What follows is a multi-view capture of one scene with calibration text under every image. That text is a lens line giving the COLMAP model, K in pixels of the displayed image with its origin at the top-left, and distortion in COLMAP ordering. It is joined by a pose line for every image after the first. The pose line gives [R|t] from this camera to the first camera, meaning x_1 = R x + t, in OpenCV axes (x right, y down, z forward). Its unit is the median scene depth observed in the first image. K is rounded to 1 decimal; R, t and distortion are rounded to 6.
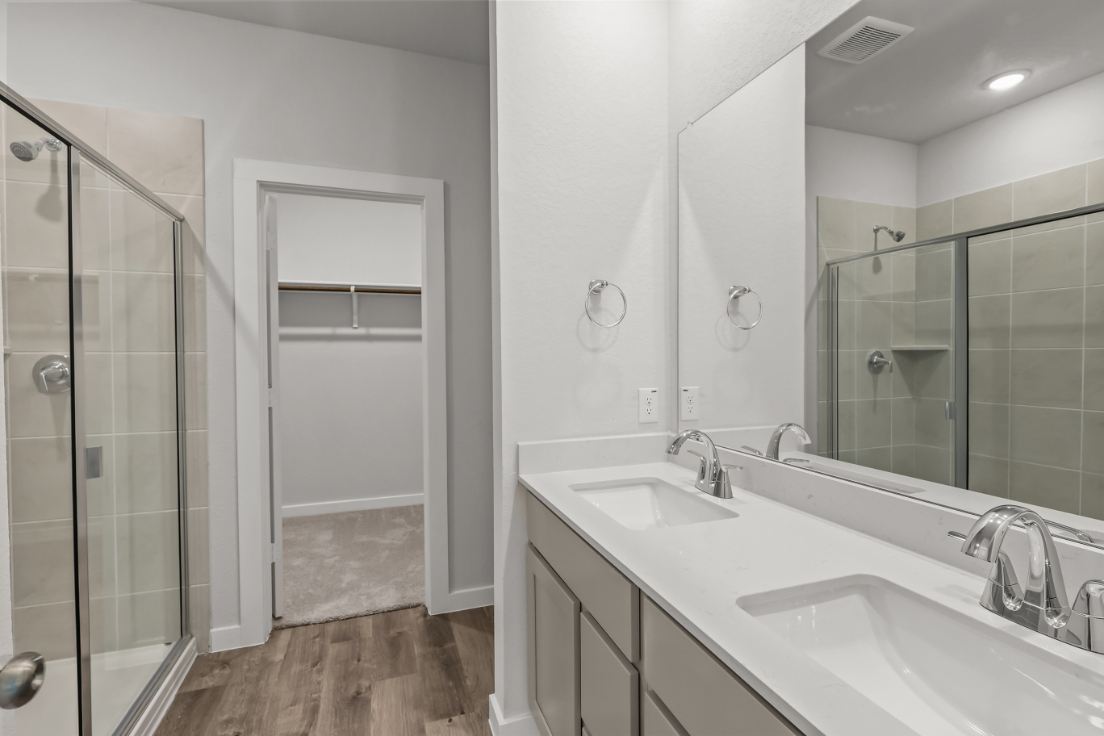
lens RADIAL K [[508.7, 0, 547.9], [0, 508.7, 365.7], [0, 0, 1]] dist [-0.001532, 0.000625]
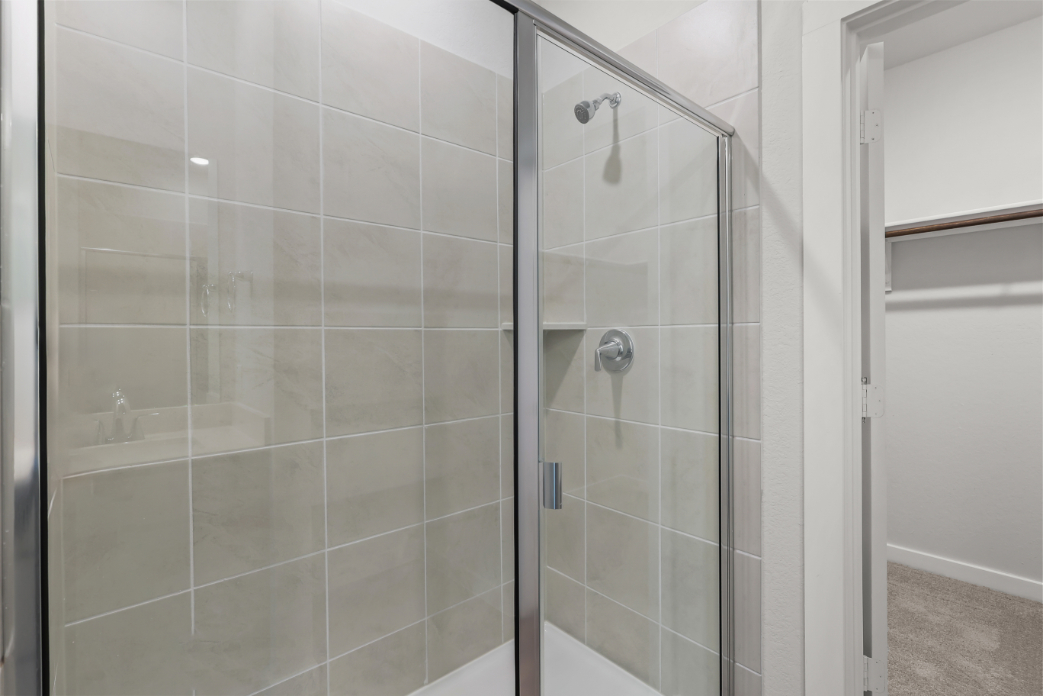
lens RADIAL K [[484.1, 0, 521.8], [0, 484.1, 342.1], [0, 0, 1]] dist [-0.003555, 0.000559]
pose [[0.383656, 0.005077, -0.923462, -0.210970], [-0.012743, 0.999919, 0.000203, 0.001956], [0.923388, 0.011690, 0.383689, 0.471954]]
